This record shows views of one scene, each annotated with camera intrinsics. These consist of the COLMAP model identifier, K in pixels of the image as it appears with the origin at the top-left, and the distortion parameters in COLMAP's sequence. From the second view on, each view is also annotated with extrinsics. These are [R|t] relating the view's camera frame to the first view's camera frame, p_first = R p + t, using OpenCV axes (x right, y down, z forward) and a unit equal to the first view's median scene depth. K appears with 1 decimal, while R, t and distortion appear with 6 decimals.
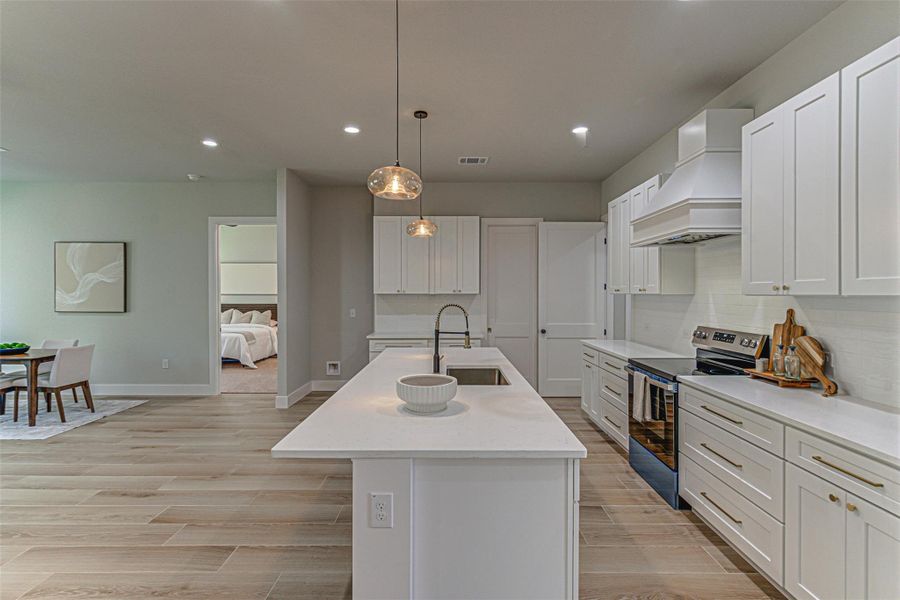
lens RADIAL K [[427.5, 0, 452.2], [0, 427.5, 295.0], [0, 0, 1]] dist [-0.000022, -0.000260]
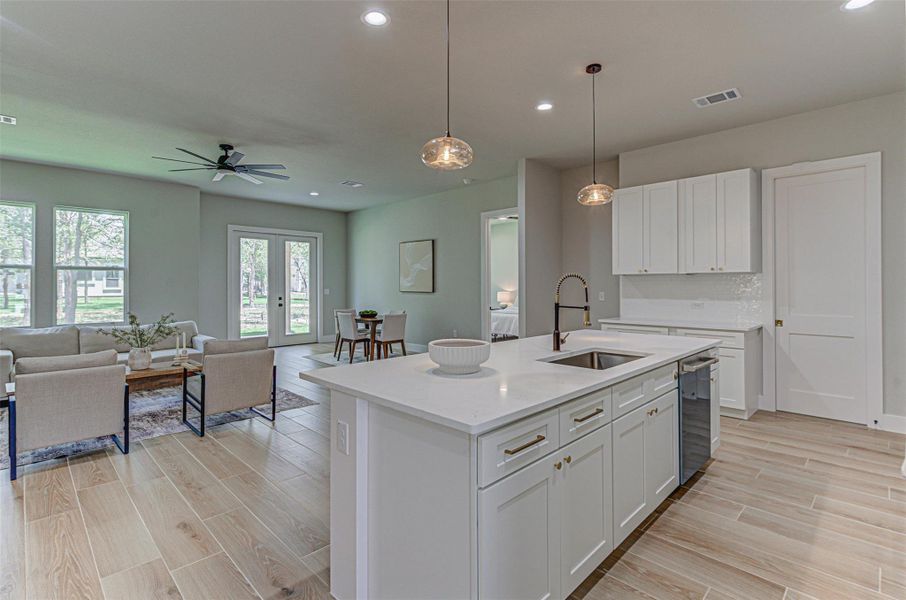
lens RADIAL K [[435.7, 0, 456.6], [0, 435.7, 283.7], [0, 0, 1]] dist [0.002583, -0.000832]
pose [[0.707145, -0.004012, -0.707057, 0.298258], [-0.002670, 0.999962, -0.008344, 0.030860], [0.707063, 0.007789, 0.707107, 0.125247]]
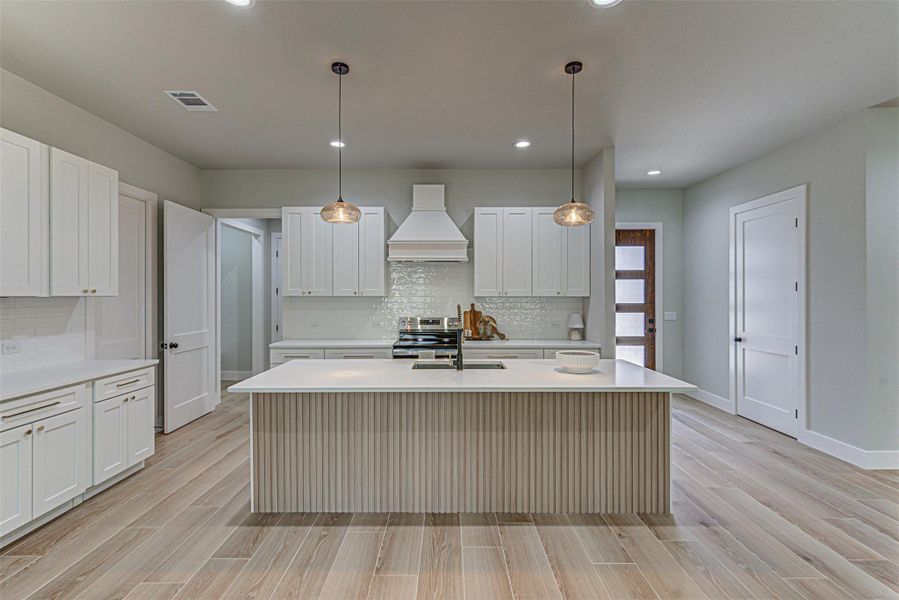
lens RADIAL K [[419.3, 0, 445.3], [0, 419.3, 296.6], [0, 0, 1]] dist [0.001848, -0.000660]
pose [[-0.008254, -0.004011, 0.999958, -0.657696], [0.002604, 0.999988, 0.004033, -0.004015], [-0.999963, 0.002637, -0.008243, 0.634147]]
